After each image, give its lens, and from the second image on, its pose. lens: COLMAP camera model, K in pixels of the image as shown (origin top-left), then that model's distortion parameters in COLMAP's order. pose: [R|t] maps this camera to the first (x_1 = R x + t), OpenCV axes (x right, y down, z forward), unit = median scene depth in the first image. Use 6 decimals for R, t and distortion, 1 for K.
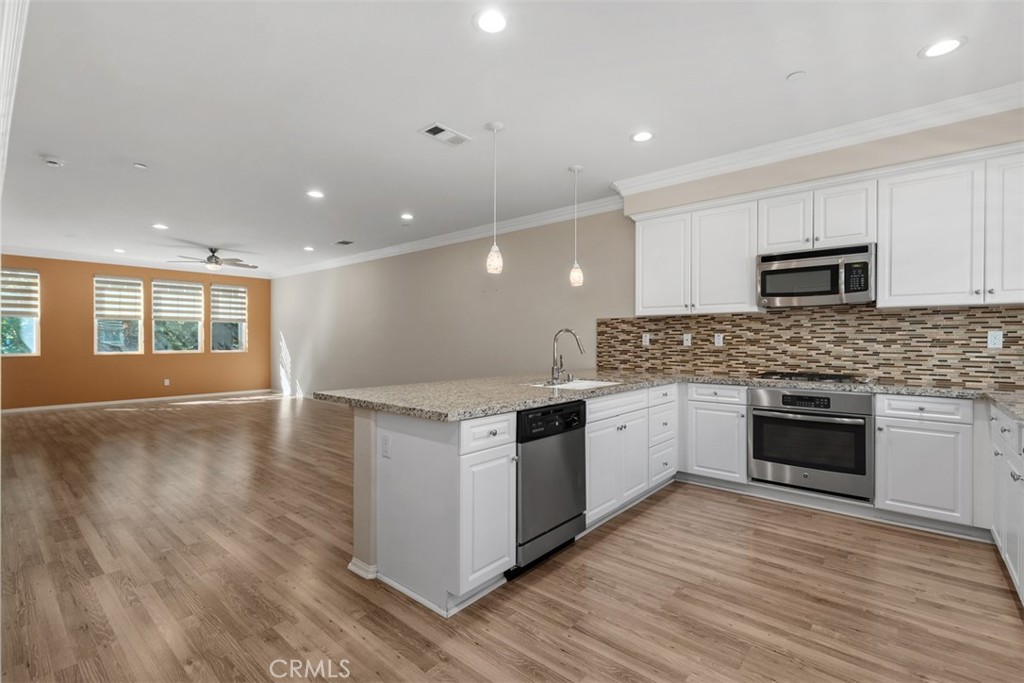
lens RADIAL K [[461.2, 0, 509.8], [0, 461.2, 344.8], [0, 0, 1]] dist [0.012973, -0.003009]
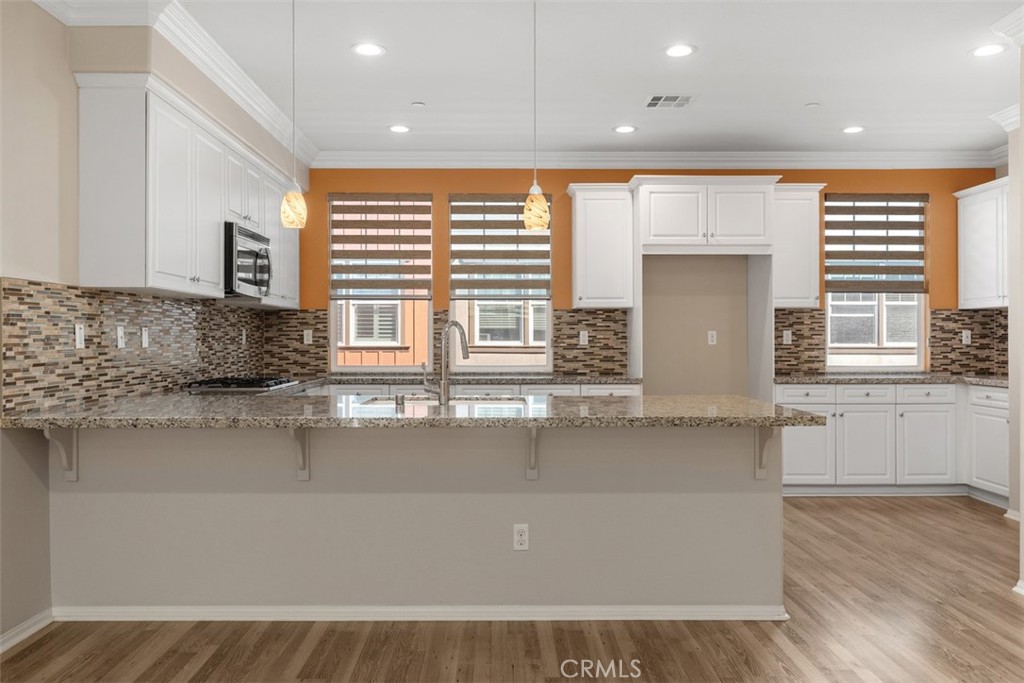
lens RADIAL K [[811.0, 0, 503.4], [0, 811.0, 346.3], [0, 0, 1]] dist [-0.001557, -0.007762]
pose [[-0.661770, -0.009079, 0.749652, -0.686826], [0.007533, 0.999796, 0.018759, -0.016197], [-0.749669, 0.018061, -0.661567, 1.472807]]
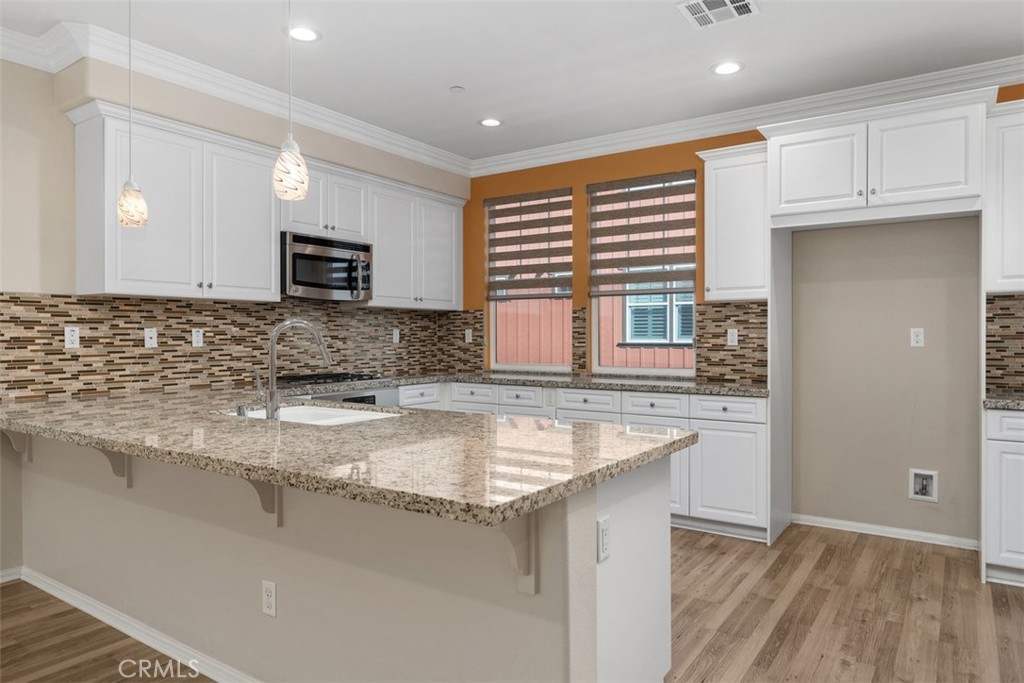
lens RADIAL K [[657.4, 0, 505.0], [0, 657.4, 339.3], [0, 0, 1]] dist [0.009870, -0.008343]
pose [[-0.111457, -0.009027, 0.993728, -0.612091], [0.012103, 0.999872, 0.010440, -0.013650], [-0.993696, 0.013191, -0.111334, 0.722941]]
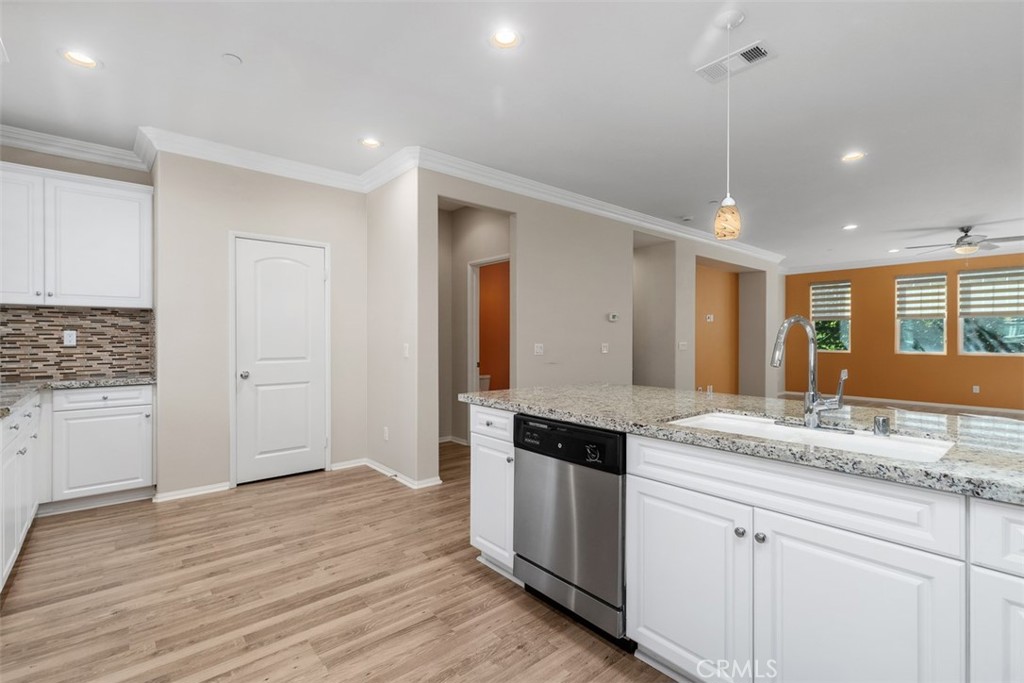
lens RADIAL K [[461.2, 0, 507.3], [0, 461.2, 341.4], [0, 0, 1]] dist [0.012973, -0.003009]
pose [[-0.153823, 0.005340, -0.988084, 0.571958], [-0.012452, 0.999896, 0.007342, -0.006930], [0.988020, 0.013433, -0.153740, 0.663337]]
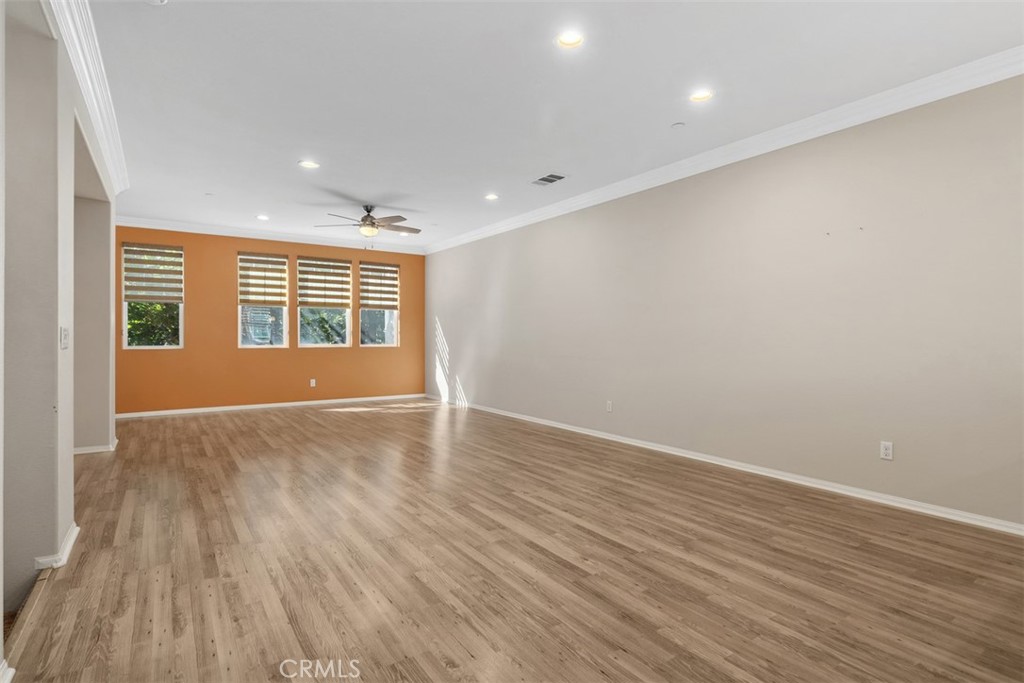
lens RADIAL K [[509.3, 0, 516.3], [0, 509.3, 343.9], [0, 0, 1]] dist [-0.001477, -0.000131]
pose [[0.969449, 0.002943, -0.245275, -0.413304], [-0.002268, 0.999993, 0.003035, 0.020748], [0.245282, -0.002386, 0.969449, 0.525179]]
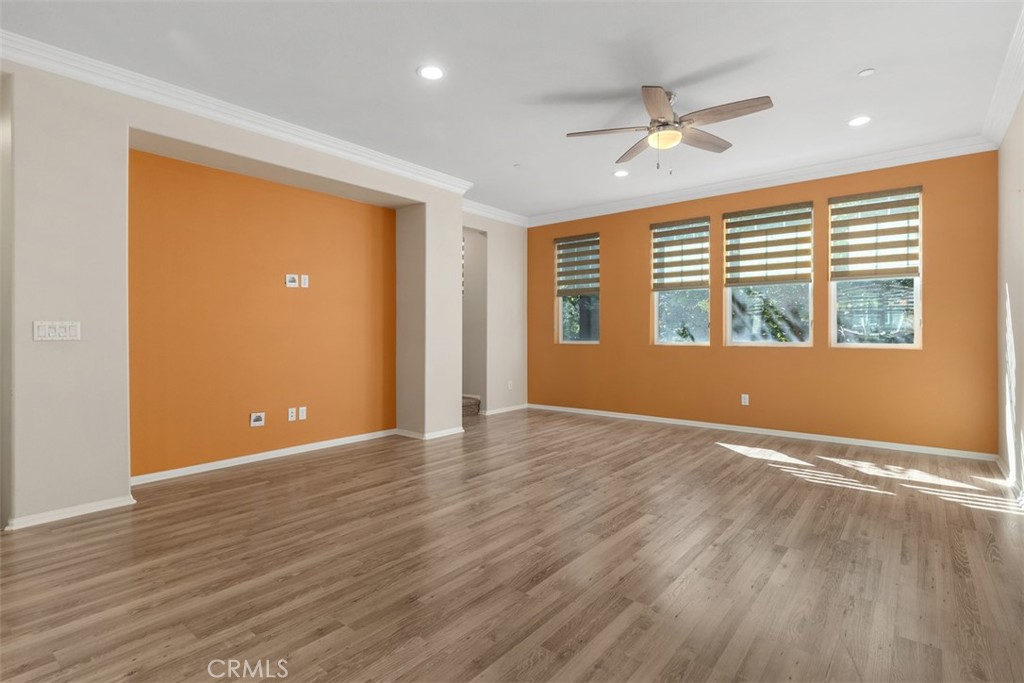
lens RADIAL K [[509.3, 0, 511.6], [0, 509.3, 335.0], [0, 0, 1]] dist [-0.001477, -0.000131]
pose [[0.033806, 0.002368, -0.999426, -0.369374], [-0.008506, 0.999962, 0.002082, 0.014584], [0.999392, 0.008431, 0.033825, 1.684042]]
